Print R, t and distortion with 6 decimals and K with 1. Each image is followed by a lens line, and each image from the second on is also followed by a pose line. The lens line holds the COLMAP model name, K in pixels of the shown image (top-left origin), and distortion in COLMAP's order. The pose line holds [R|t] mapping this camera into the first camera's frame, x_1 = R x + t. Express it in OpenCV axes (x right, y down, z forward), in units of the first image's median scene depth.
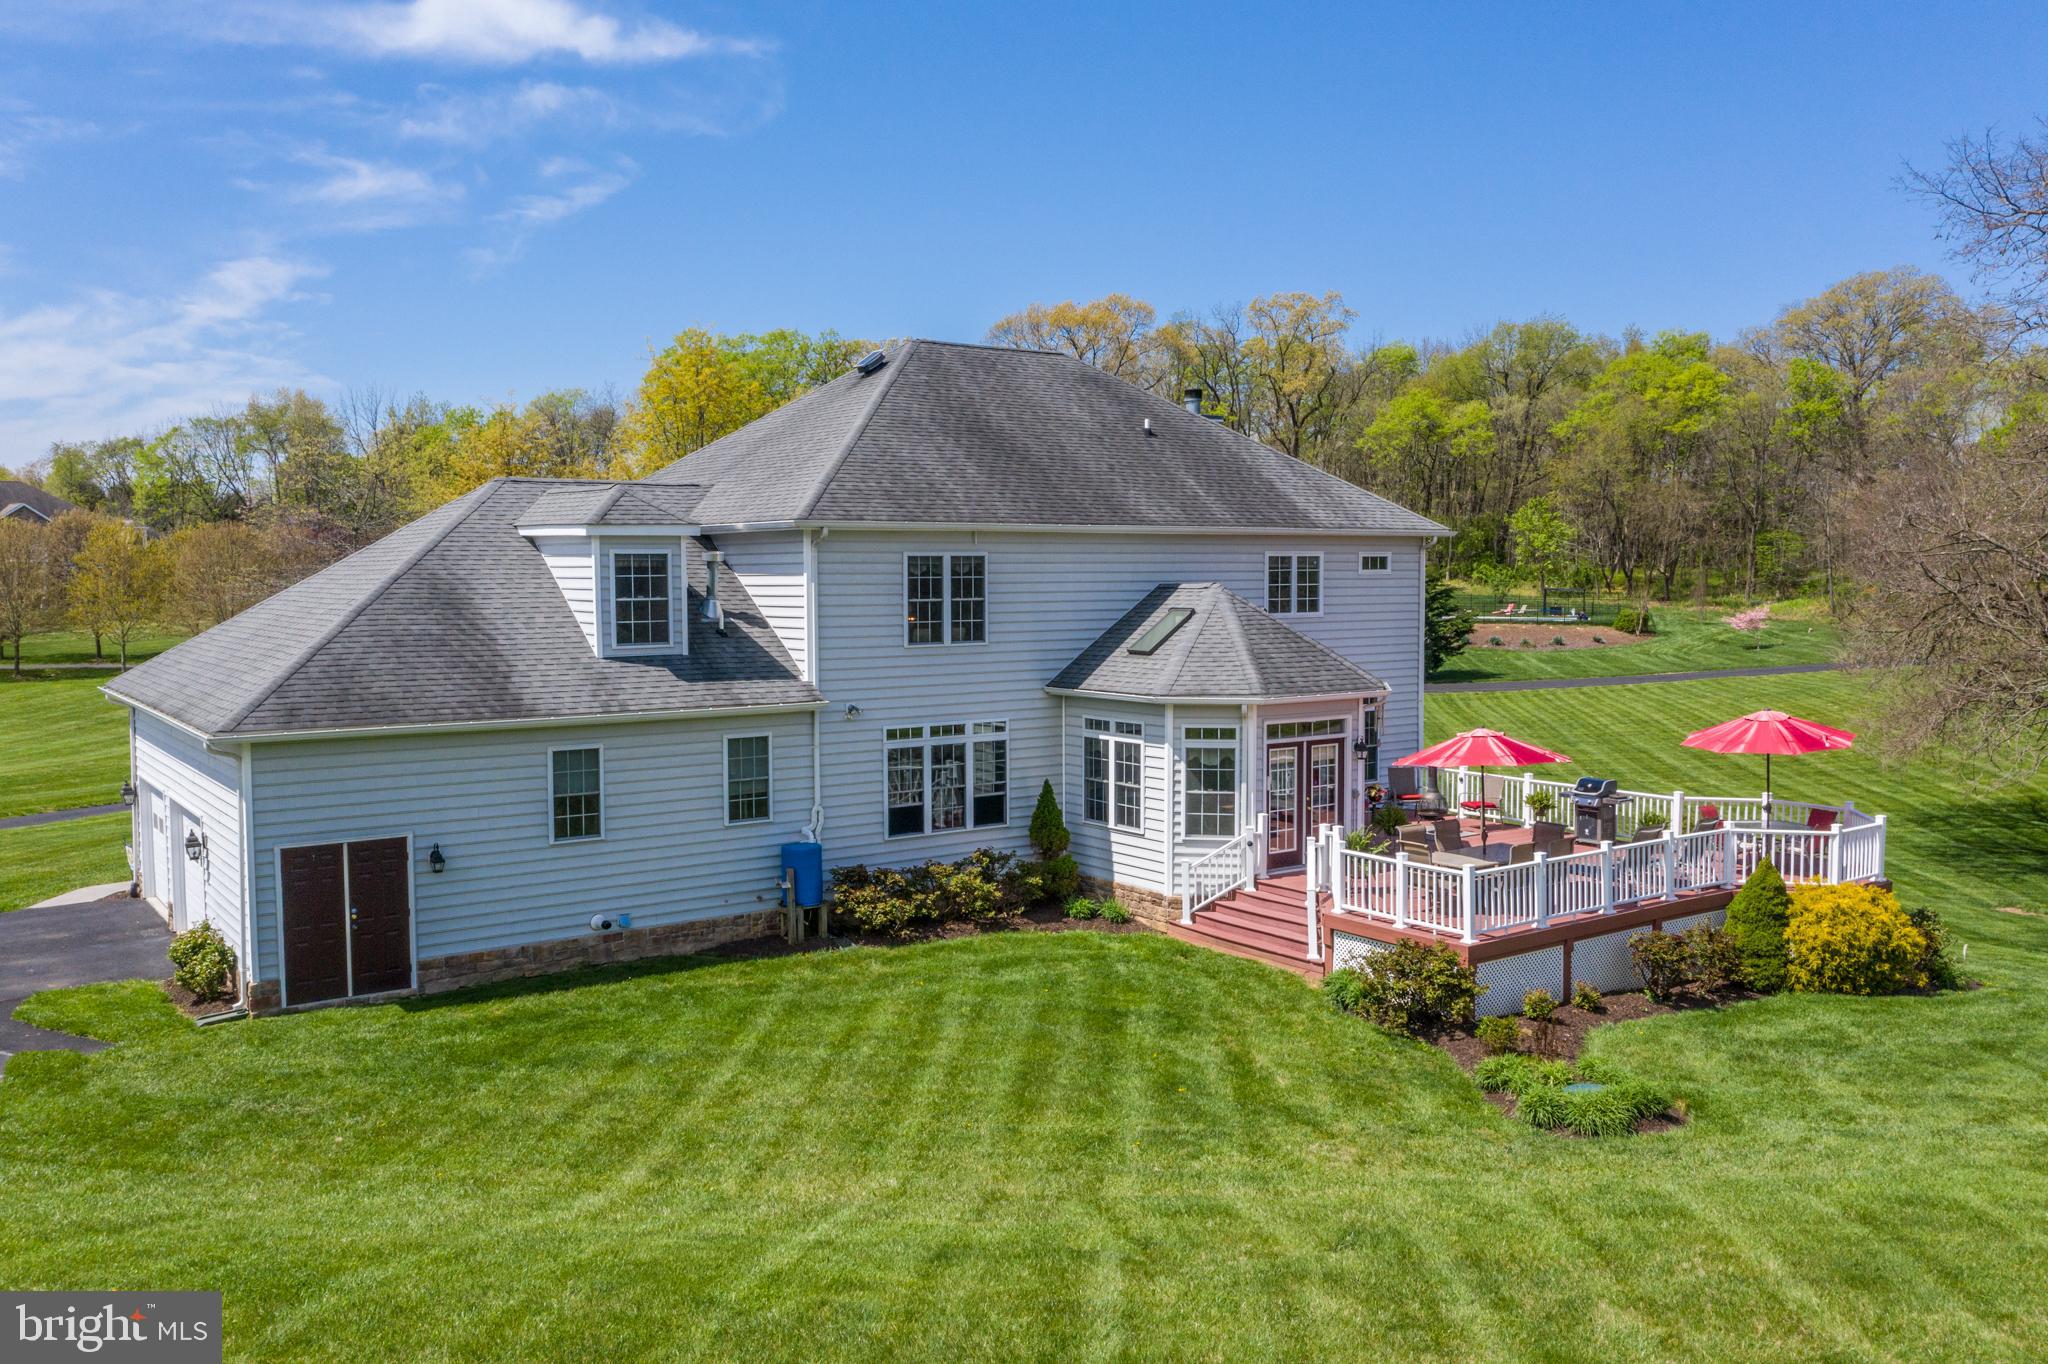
lens RADIAL K [[1632.2, 0, 1024.2], [0, 1632.2, 680.4], [0, 0, 1]] dist [-0.005544, -0.005696]
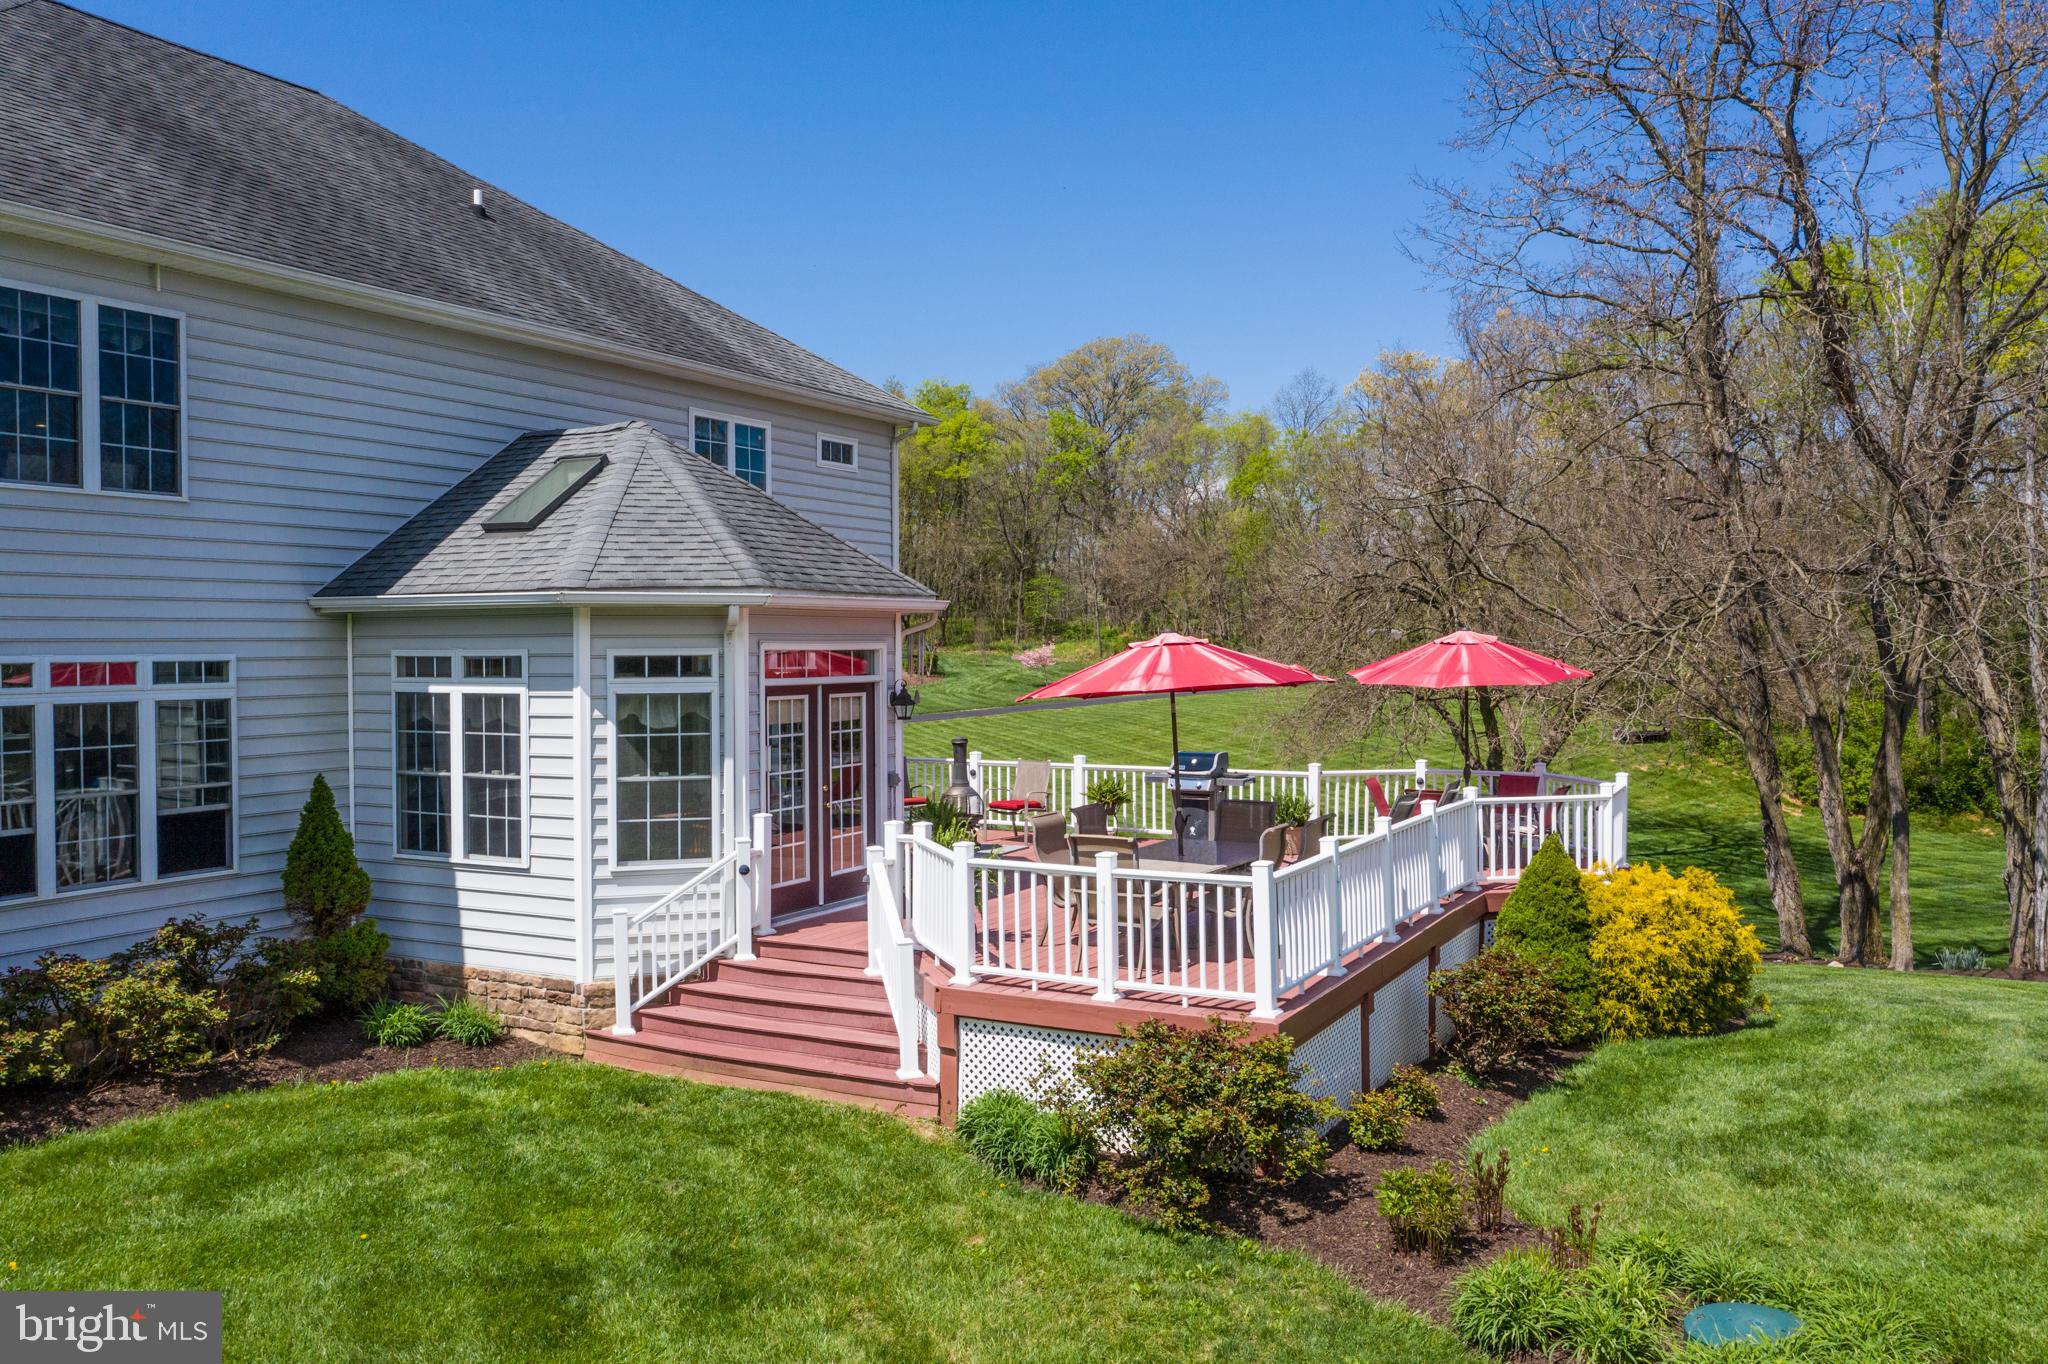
lens RADIAL K [[1632.2, 0, 1027.0], [0, 1632.2, 675.7], [0, 0, 1]] dist [-0.005544, -0.005696]
pose [[0.894891, -0.009401, 0.446186, -0.016079], [0.031126, 0.998658, -0.041388, 0.060858], [-0.445198, 0.050926, 0.893983, 0.473941]]
